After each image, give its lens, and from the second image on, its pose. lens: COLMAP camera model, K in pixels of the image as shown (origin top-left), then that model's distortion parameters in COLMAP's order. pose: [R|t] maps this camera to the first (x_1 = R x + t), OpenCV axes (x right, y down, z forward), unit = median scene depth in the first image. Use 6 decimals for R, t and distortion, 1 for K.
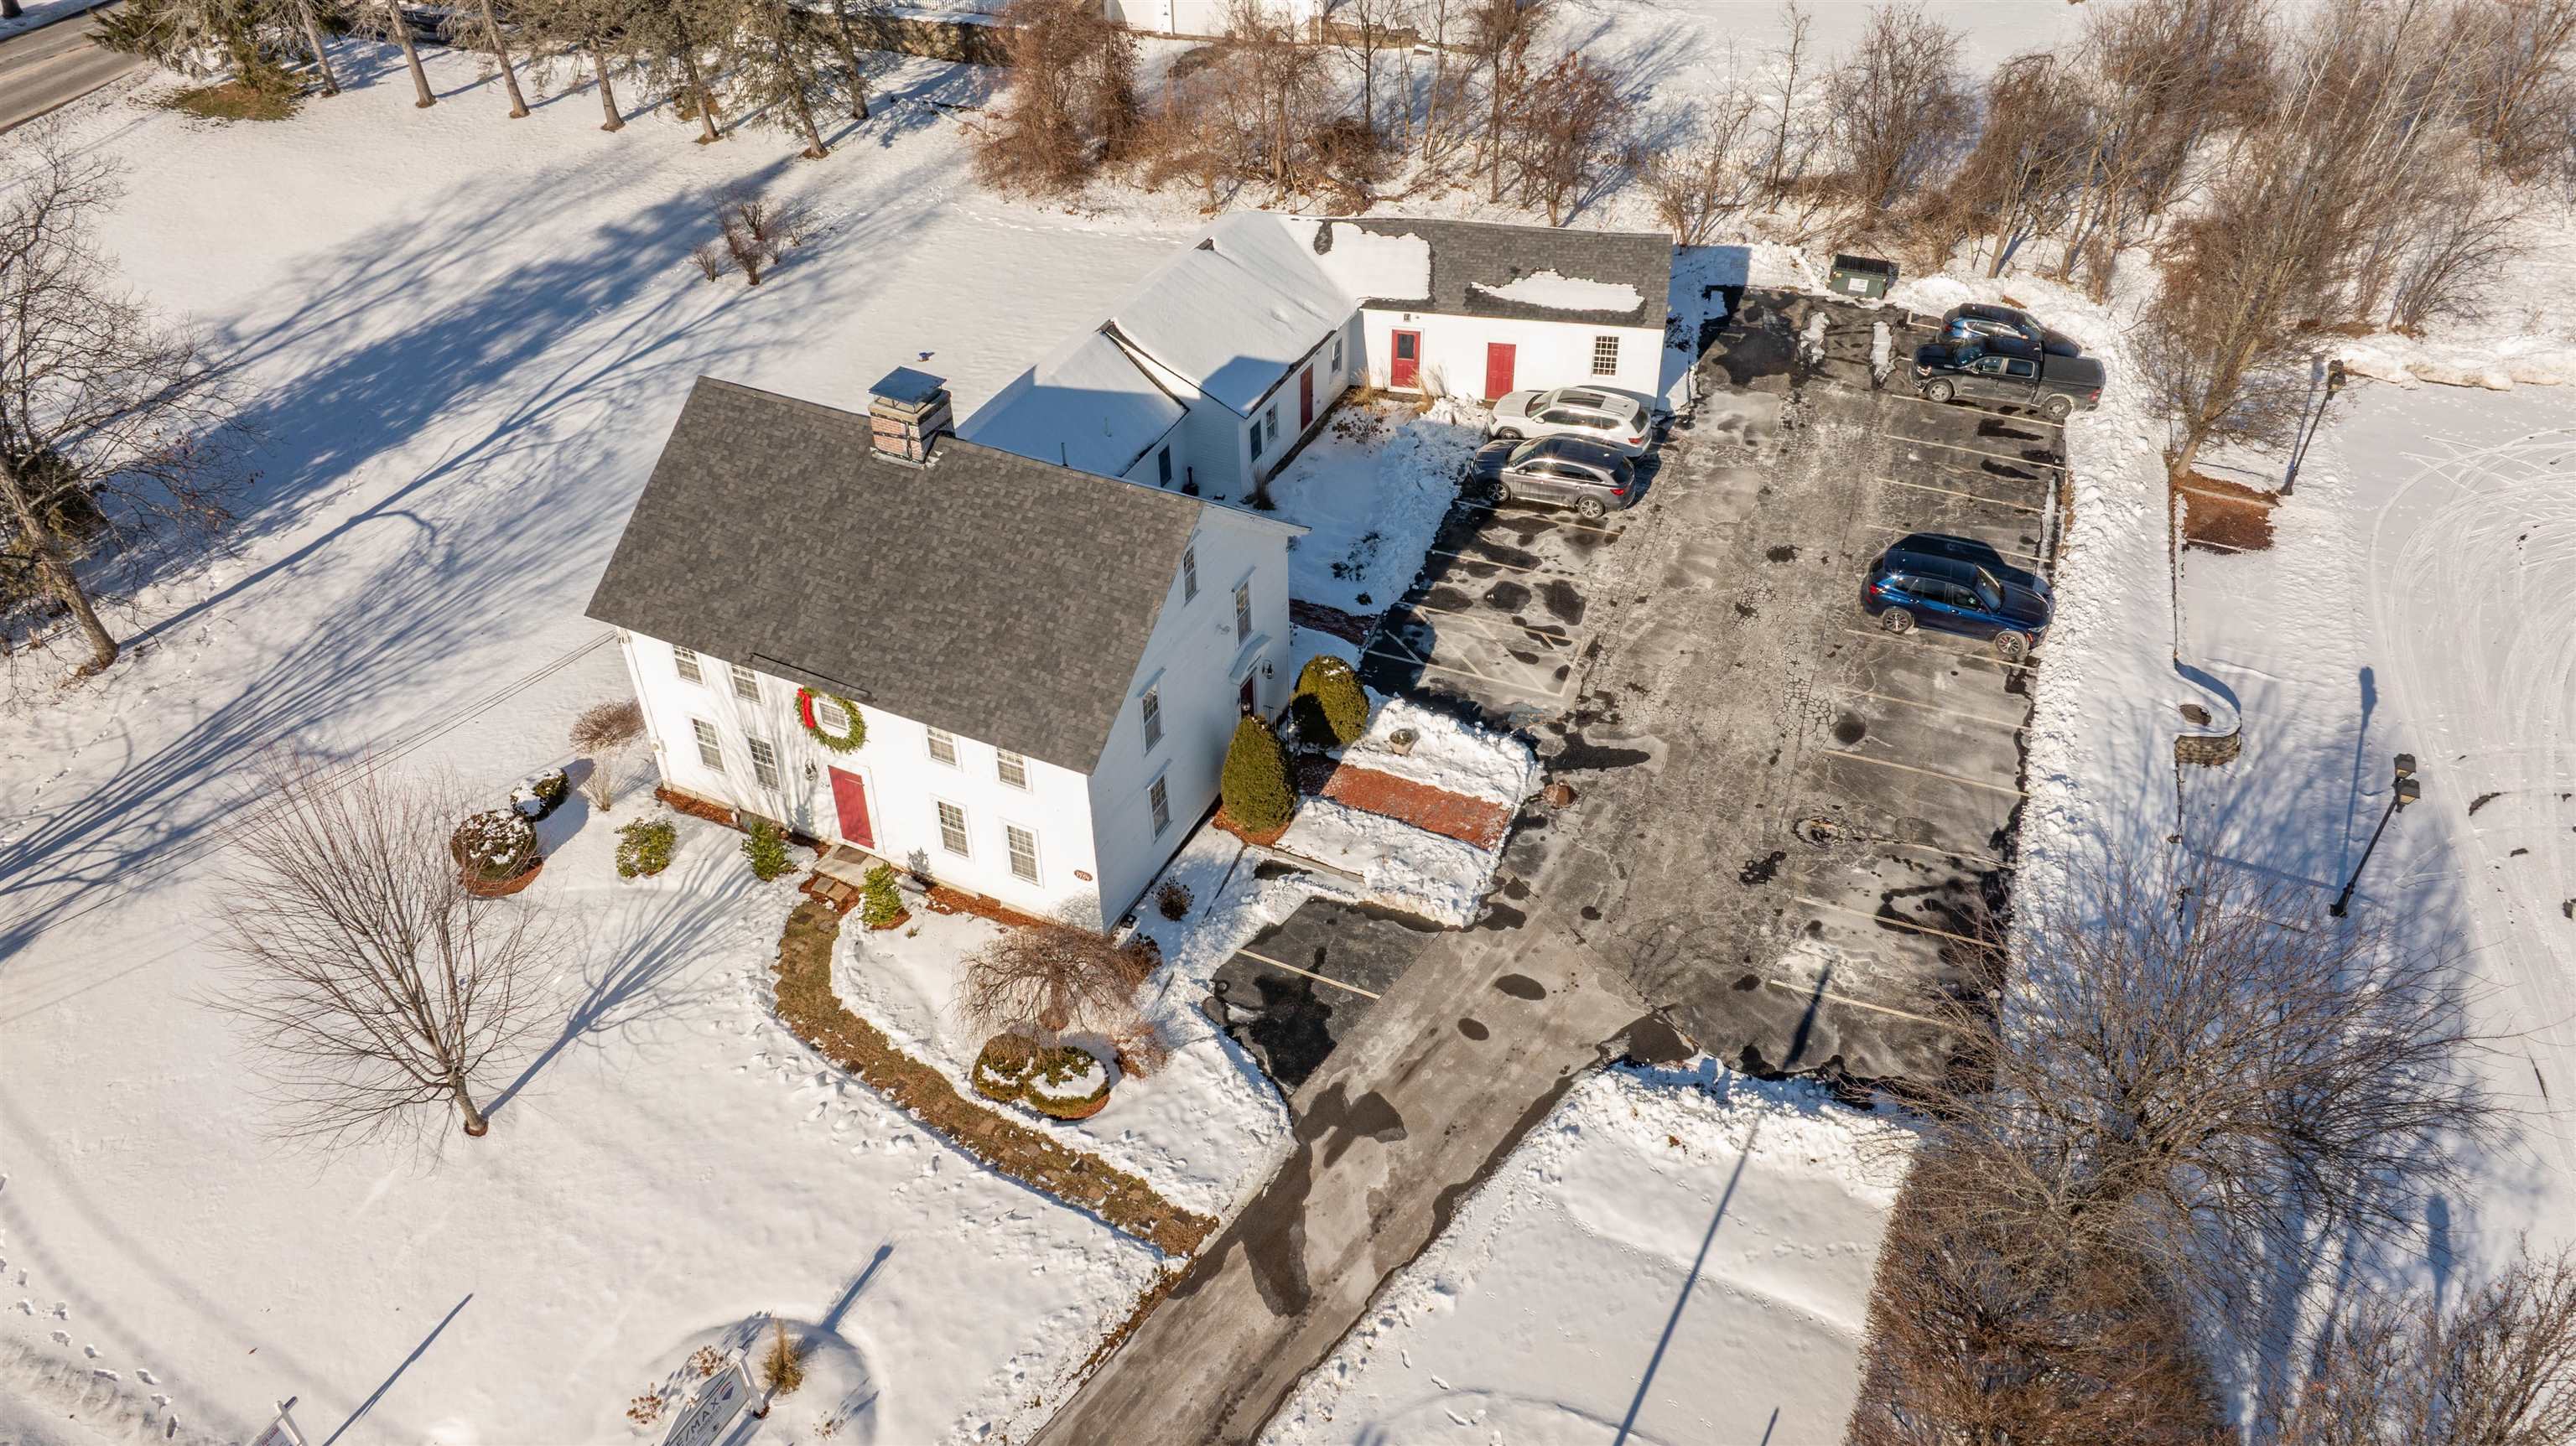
lens RADIAL K [[1752.5, 0, 1289.9], [0, 1752.5, 724.7], [0, 0, 1]] dist [-0.022142, -0.005972]
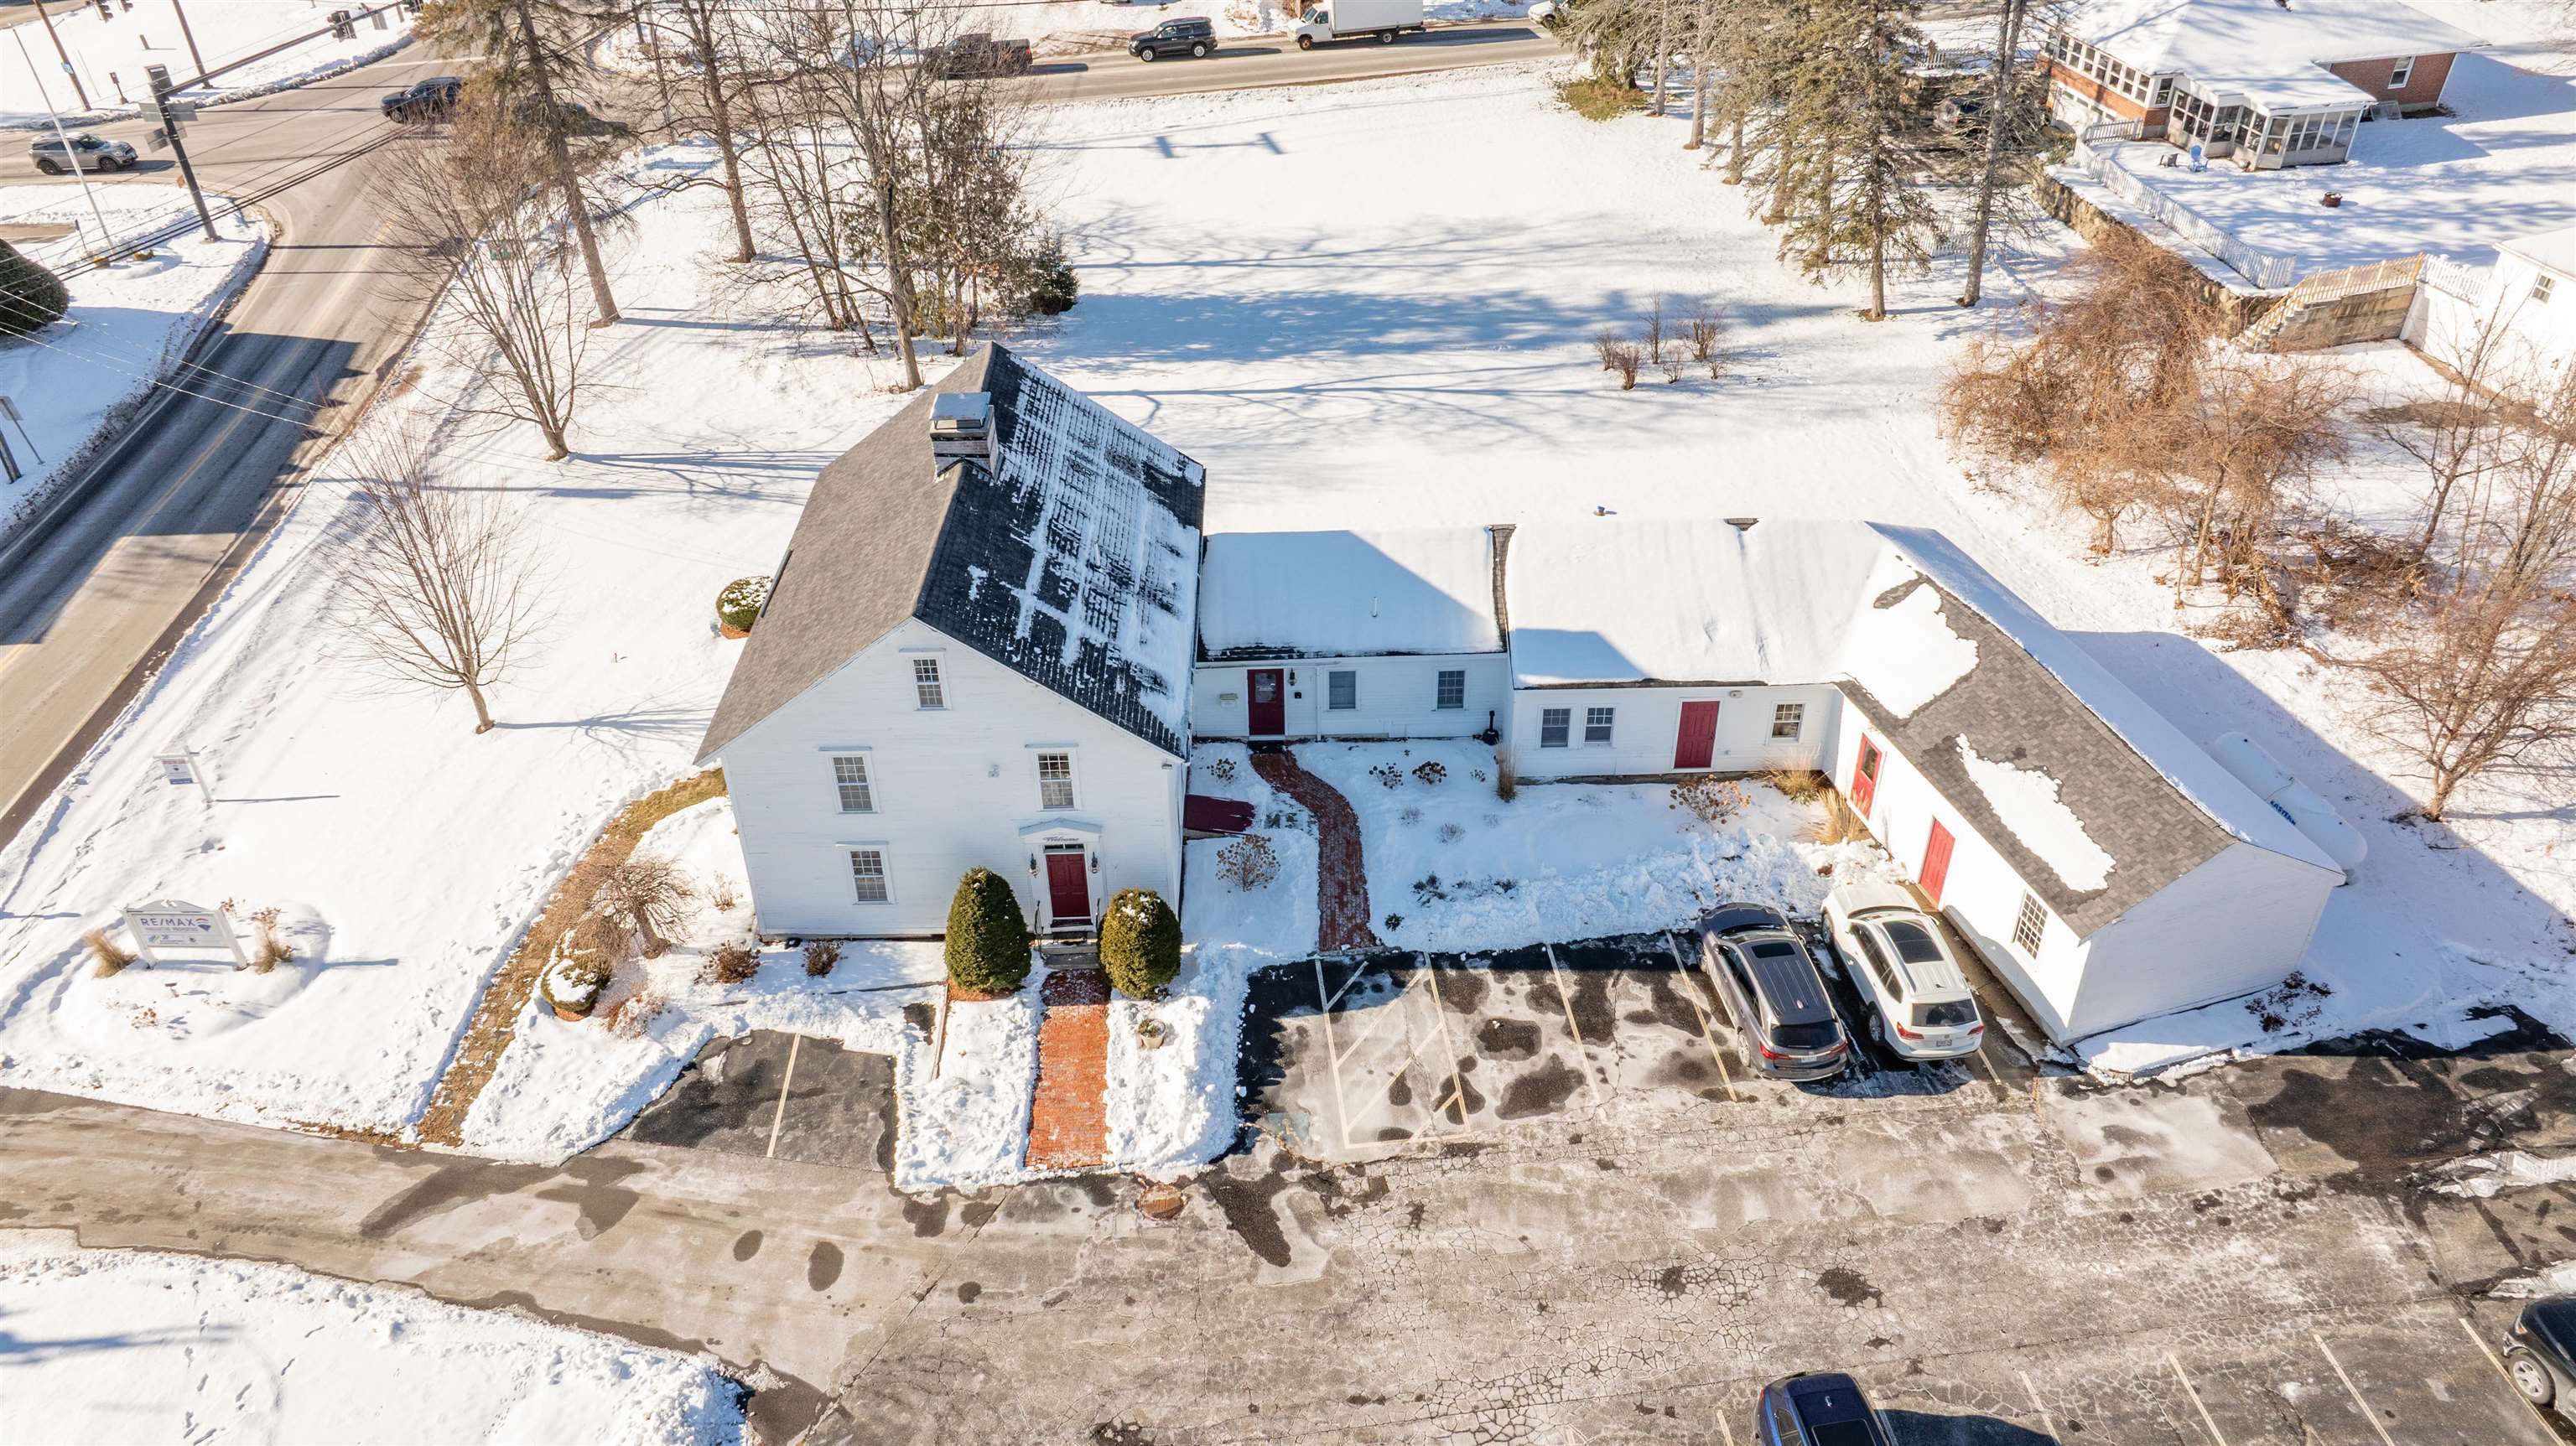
lens RADIAL K [[1752.5, 0, 1290.0], [0, 1752.5, 722.1], [0, 0, 1]] dist [-0.022142, -0.005972]
pose [[0.457628, 0.525251, -0.717418, 0.581016], [-0.559130, 0.797363, 0.227123, -0.317214], [0.691339, 0.297192, 0.658580, 0.409082]]
